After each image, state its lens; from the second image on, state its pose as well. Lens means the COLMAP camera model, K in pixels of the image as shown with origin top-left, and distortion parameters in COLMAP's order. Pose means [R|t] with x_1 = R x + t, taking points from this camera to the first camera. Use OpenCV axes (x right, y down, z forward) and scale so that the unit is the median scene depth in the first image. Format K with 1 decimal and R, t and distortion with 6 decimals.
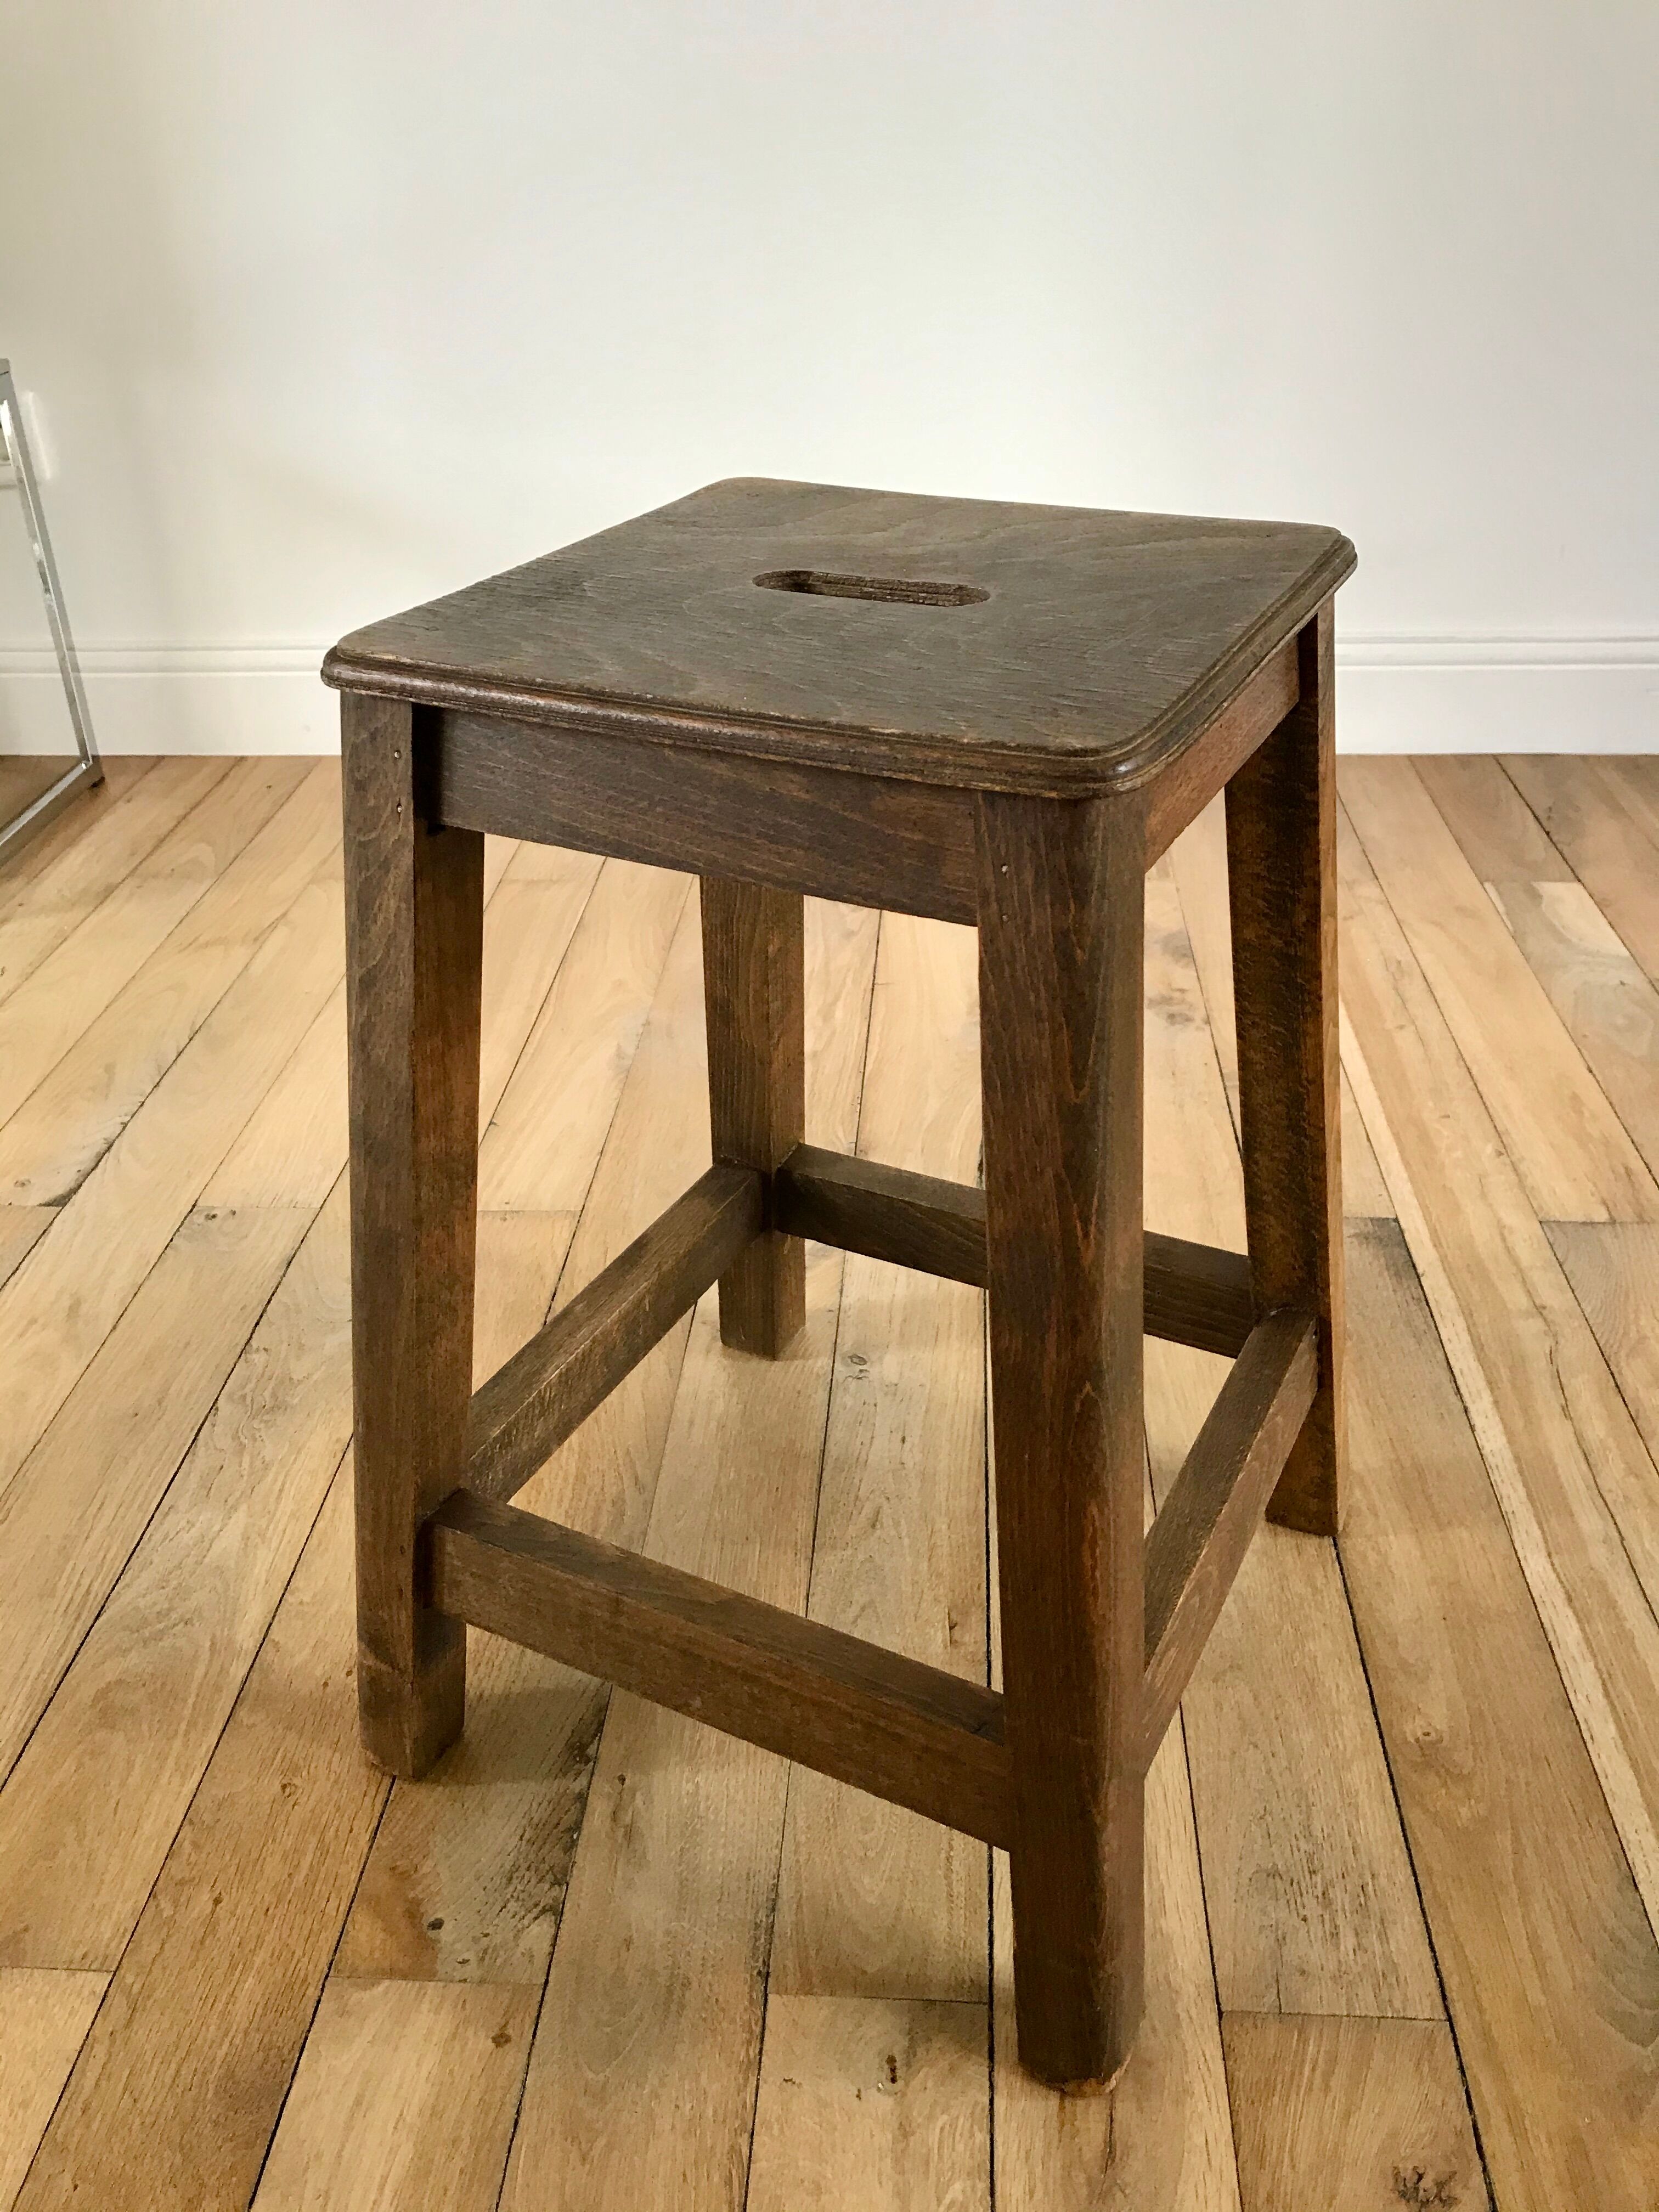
lens RADIAL K [[1766.7, 0, 851.2], [0, 1766.7, 1072.5], [0, 0, 1]] dist [0.027650, -0.021813]
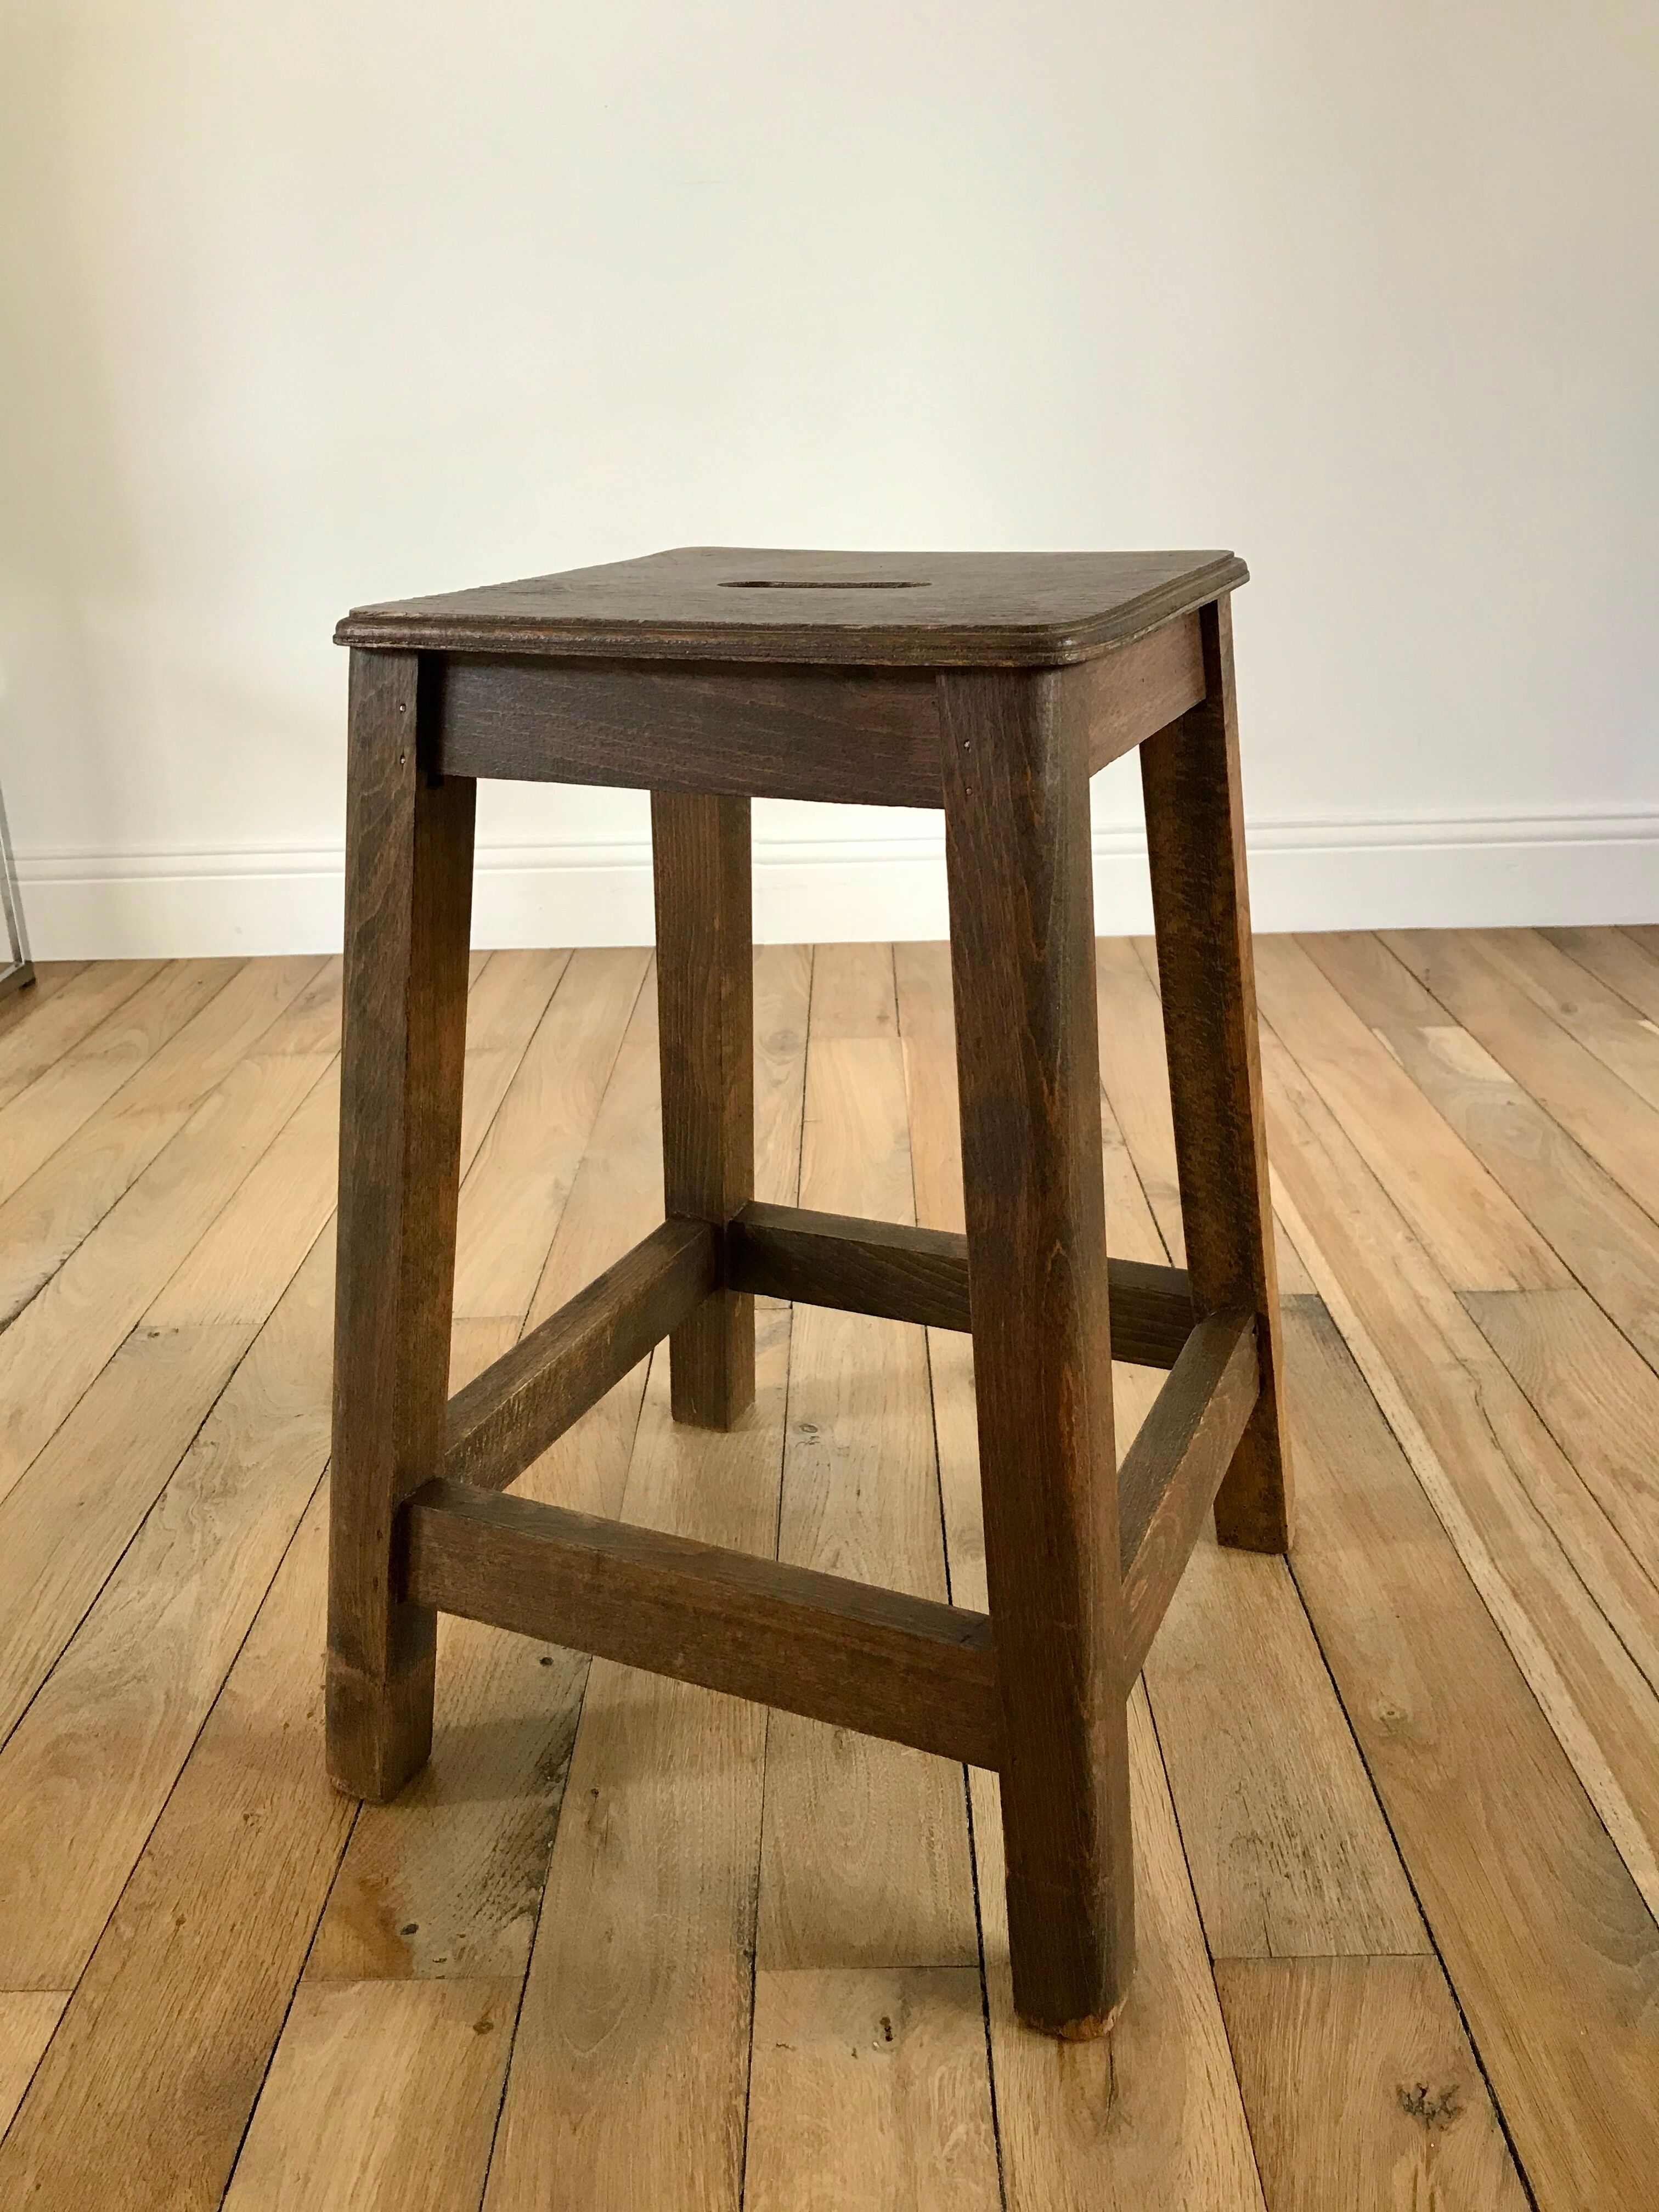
lens RADIAL K [[1766.7, 0, 838.9], [0, 1766.7, 1096.9], [0, 0, 1]] dist [0.027650, -0.021813]
pose [[0.998285, -0.023516, 0.053608, -0.036115], [0.031714, 0.986992, -0.157612, 0.169689], [-0.049204, 0.159042, 0.986045, -0.040425]]
